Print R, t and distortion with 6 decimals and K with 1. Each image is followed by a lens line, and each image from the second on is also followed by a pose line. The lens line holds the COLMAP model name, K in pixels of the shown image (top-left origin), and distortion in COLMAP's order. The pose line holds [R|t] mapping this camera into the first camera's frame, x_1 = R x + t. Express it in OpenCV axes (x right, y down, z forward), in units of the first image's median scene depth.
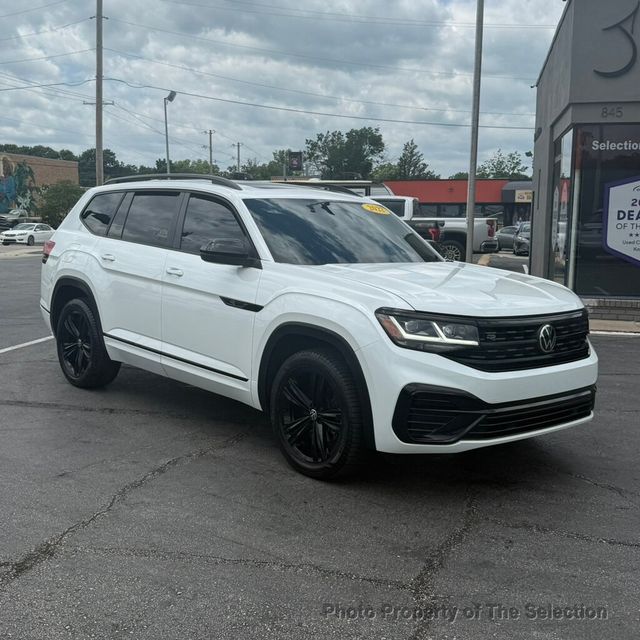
lens RADIAL K [[841.1, 0, 319.1], [0, 841.1, 313.5], [0, 0, 1]] dist [0.027601, 0.000000]
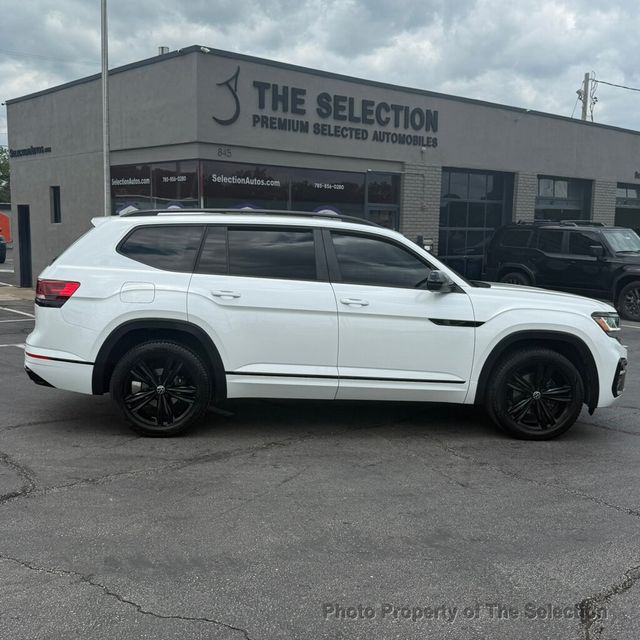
lens RADIAL K [[774.8, 0, 326.8], [0, 774.8, 283.1], [0, 0, 1]] dist [0.066909, 0.000000]
pose [[0.594122, -0.061275, 0.802037, -1.024737], [0.085647, 0.996245, 0.012667, -0.091342], [-0.799802, 0.061166, 0.597140, 0.417835]]
